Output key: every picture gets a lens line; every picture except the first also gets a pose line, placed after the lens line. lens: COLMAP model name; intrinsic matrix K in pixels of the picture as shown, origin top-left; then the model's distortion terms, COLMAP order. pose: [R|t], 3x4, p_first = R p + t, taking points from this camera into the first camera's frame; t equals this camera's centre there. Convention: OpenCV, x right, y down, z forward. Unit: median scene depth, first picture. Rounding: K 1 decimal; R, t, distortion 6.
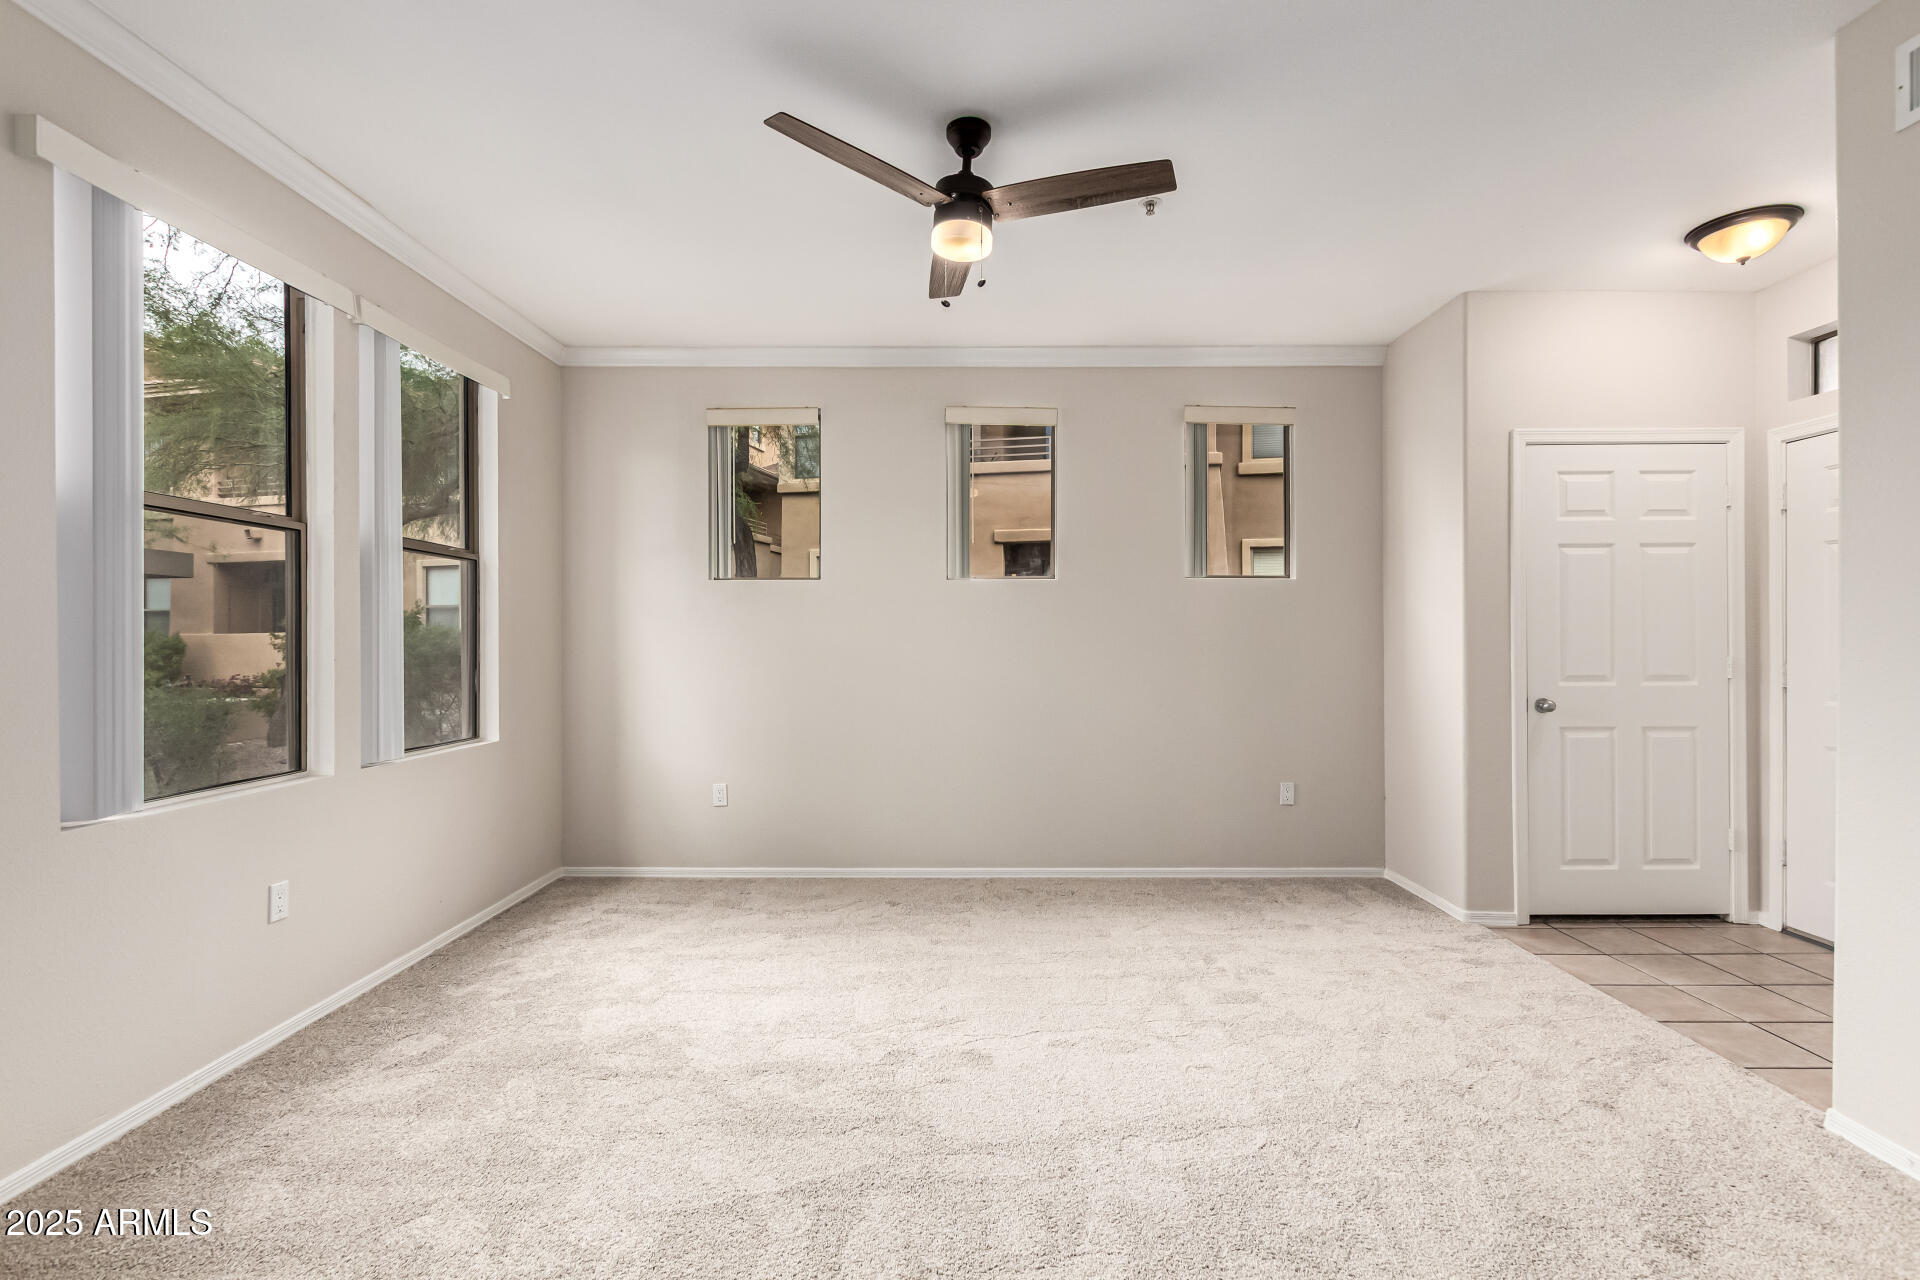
lens RADIAL K [[877.2, 0, 961.6], [0, 877.2, 643.0], [0, 0, 1]] dist [0.005472, -0.000822]
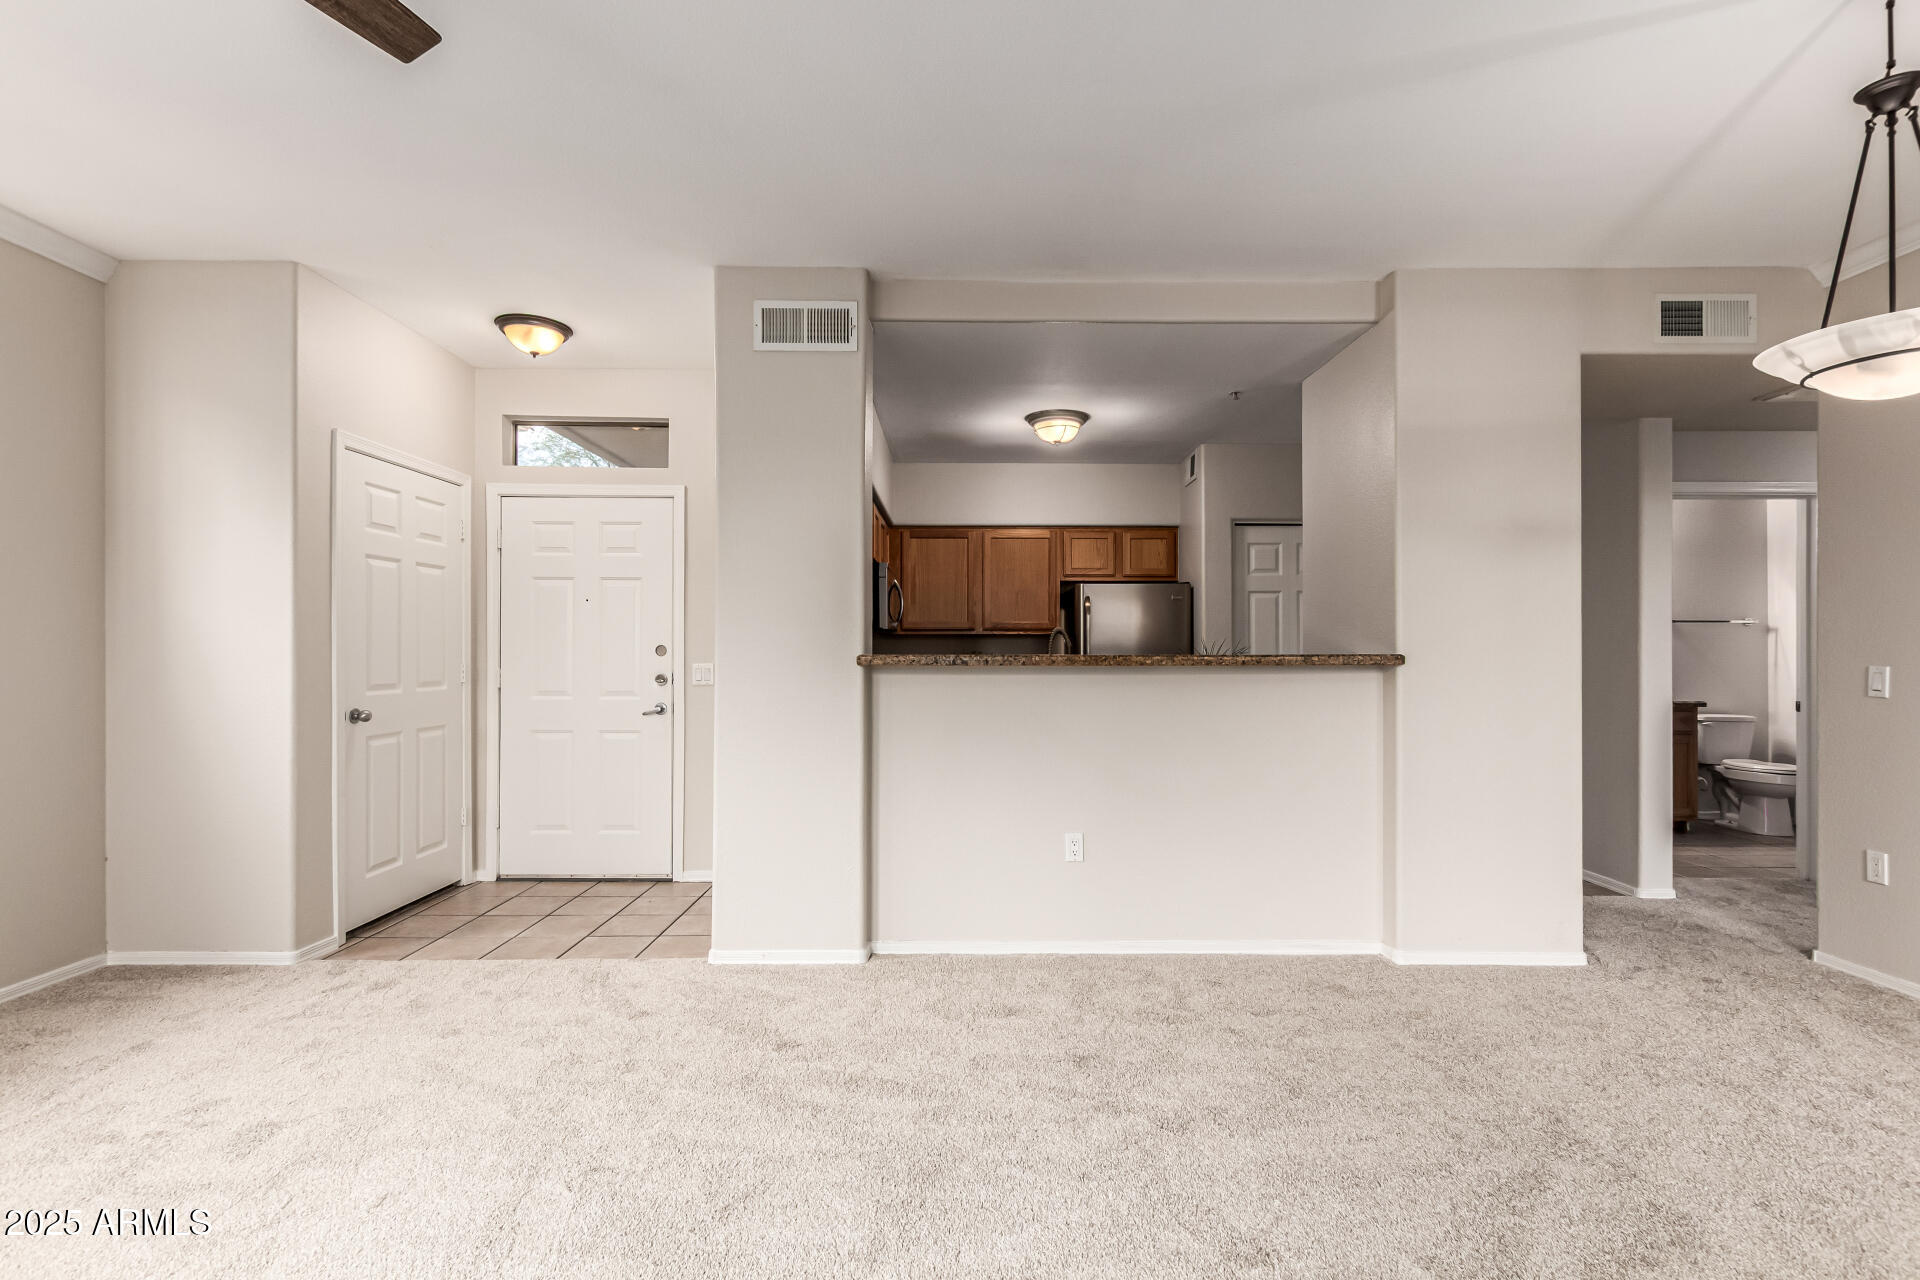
lens RADIAL K [[876.9, 0, 969.2], [0, 876.9, 649.0], [0, 0, 1]] dist [0.002995, -0.000583]
pose [[-0.010514, 0.007171, 0.999919, -0.351910], [-0.000195, 0.999974, -0.007173, 0.003080], [-0.999945, -0.000270, -0.010513, 0.343324]]
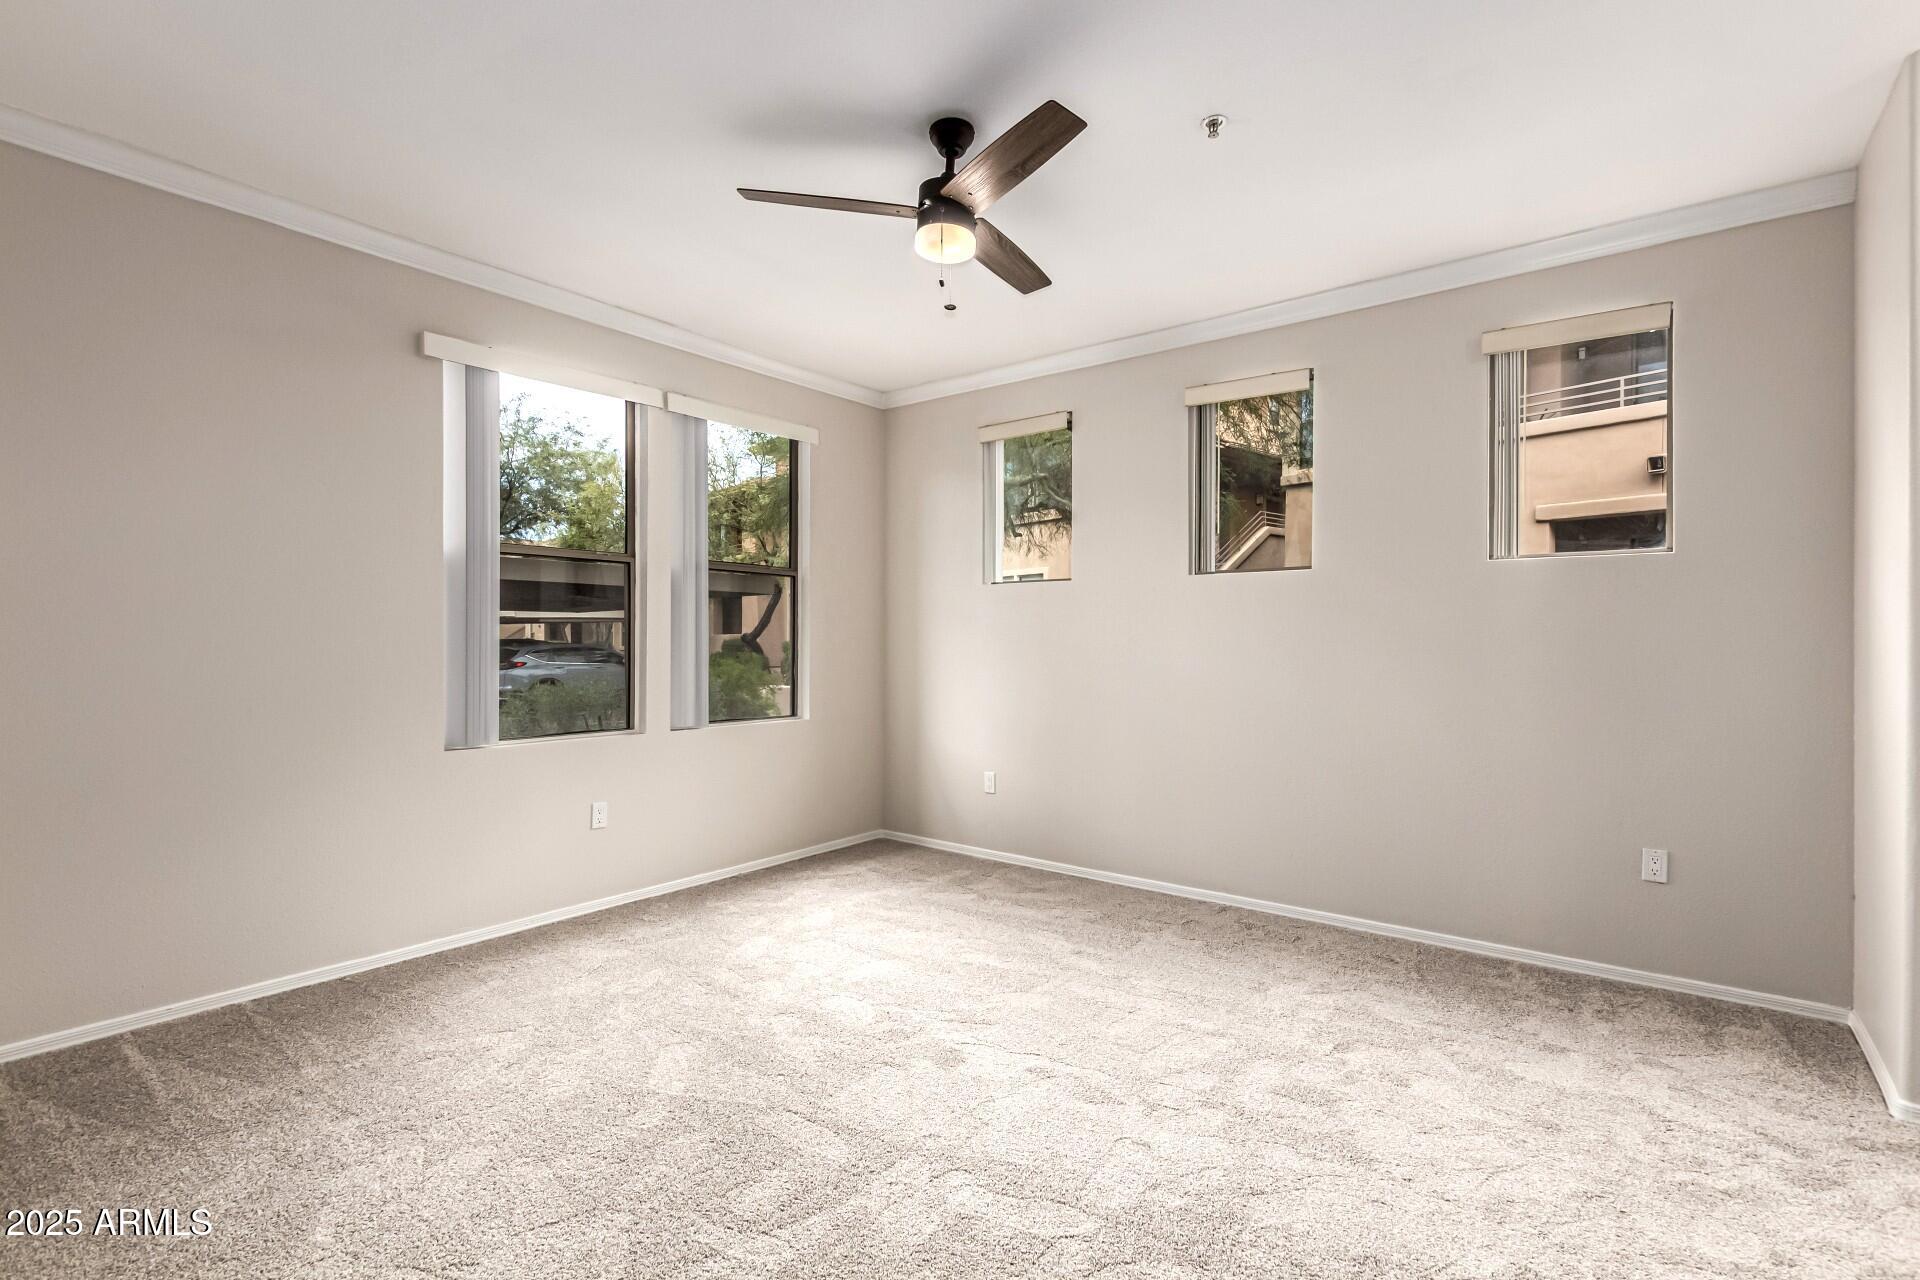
lens RADIAL K [[877.2, 0, 961.6], [0, 877.2, 643.0], [0, 0, 1]] dist [0.005472, -0.000822]
pose [[0.792472, 0.005013, -0.609888, 0.455143], [-0.005229, 0.999985, 0.001424, -0.000698], [0.609886, 0.002060, 0.792487, 0.154420]]
